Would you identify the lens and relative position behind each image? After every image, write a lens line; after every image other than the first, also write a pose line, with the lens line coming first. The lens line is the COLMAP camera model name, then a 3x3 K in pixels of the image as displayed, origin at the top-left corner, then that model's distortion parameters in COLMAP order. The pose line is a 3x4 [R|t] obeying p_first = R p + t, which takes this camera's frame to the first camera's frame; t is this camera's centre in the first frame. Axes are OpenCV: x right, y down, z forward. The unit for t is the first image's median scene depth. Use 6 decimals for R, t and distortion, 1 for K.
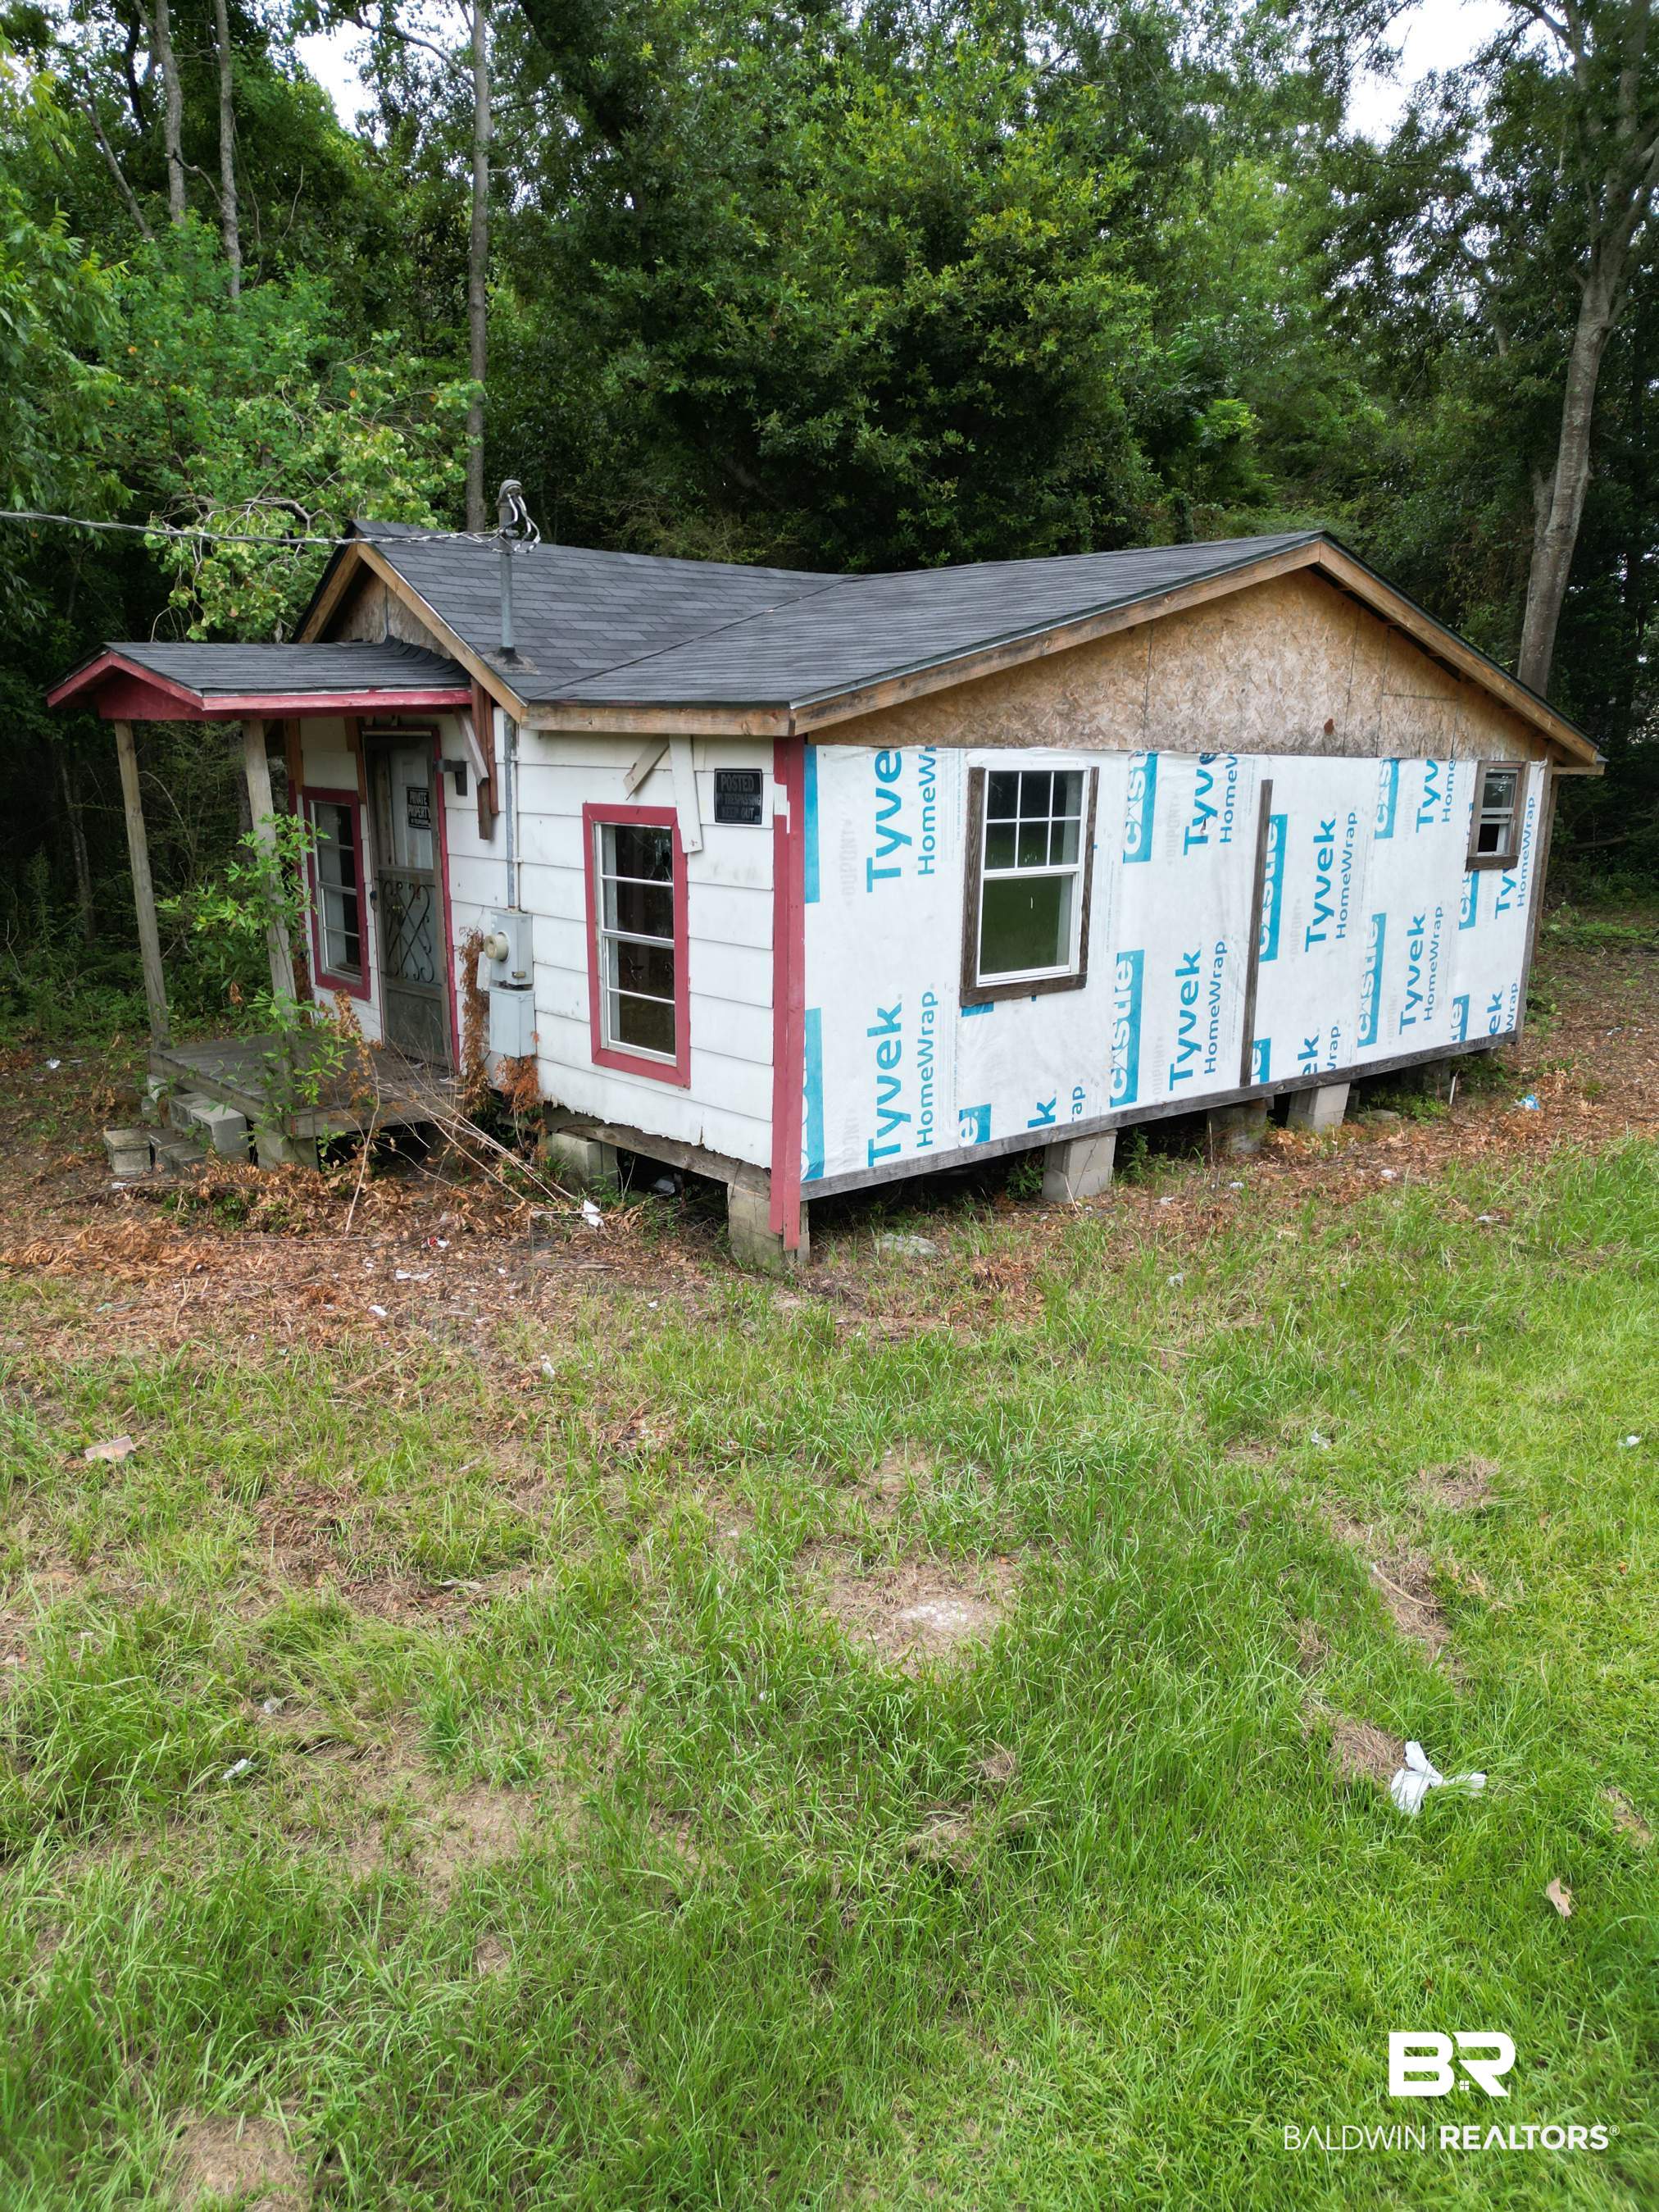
lens RADIAL K [[1546.0, 0, 831.4], [0, 1546.0, 1107.8], [0, 0, 1]] dist [0.086984, -0.090668]
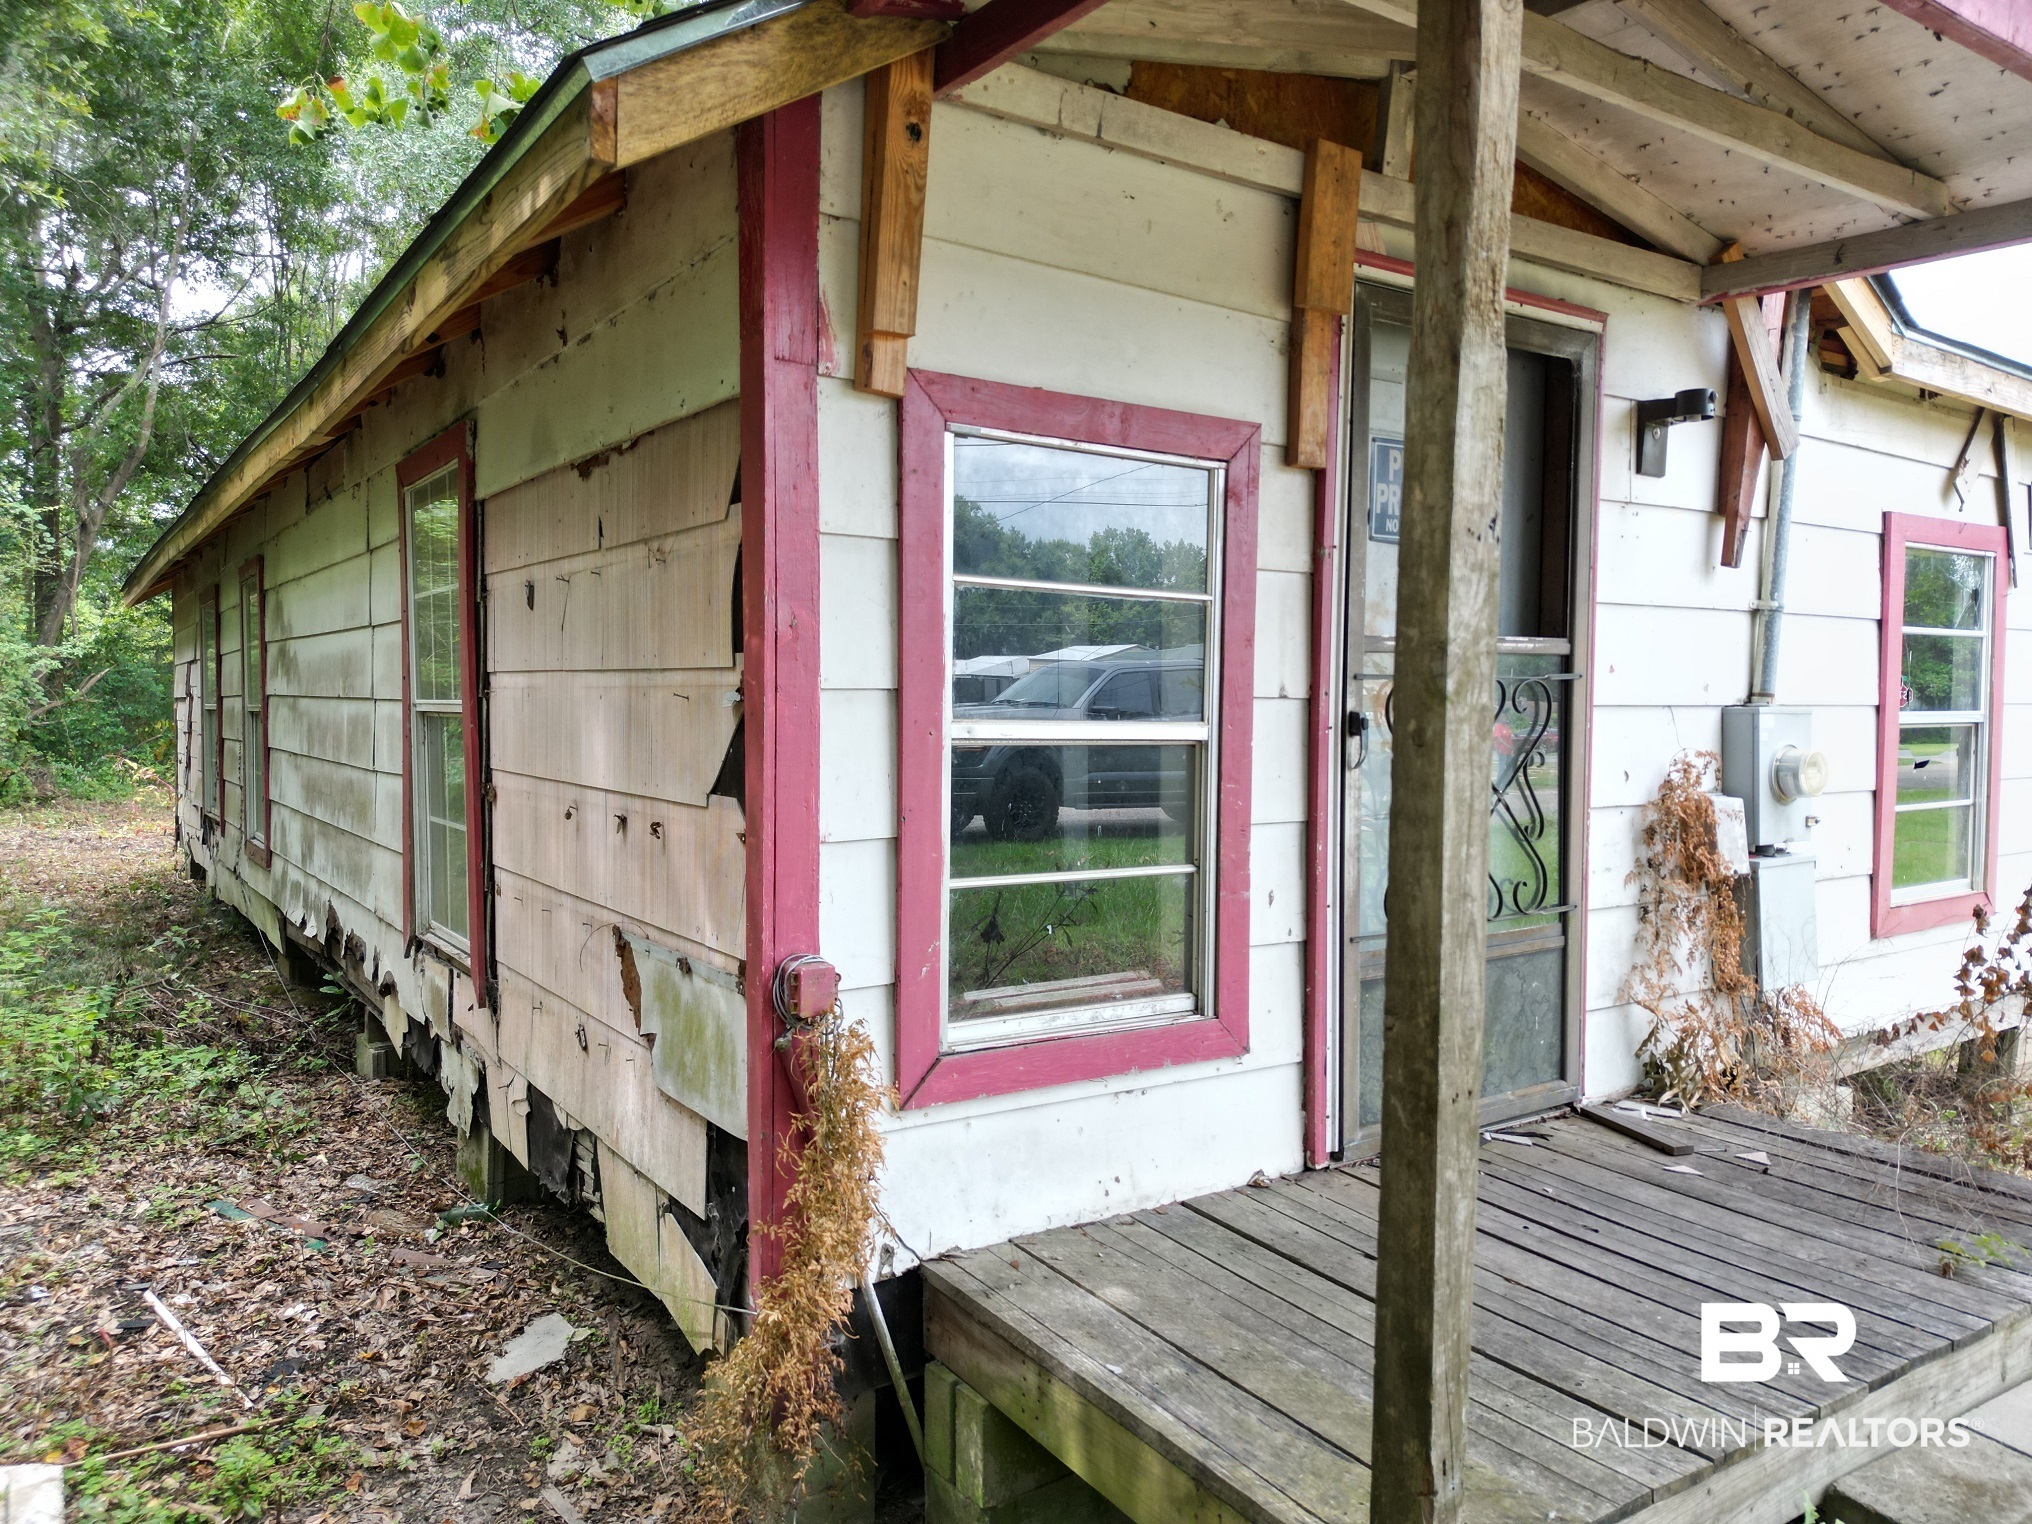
lens RADIAL K [[1421.4, 0, 1016.3], [0, 1421.4, 776.8], [0, 0, 1]] dist [0.062887, -0.065546]
pose [[0.137968, -0.064565, 0.988330, -0.751284], [0.220467, 0.974839, 0.032907, -0.182812], [-0.965587, 0.213354, 0.148731, 1.236637]]
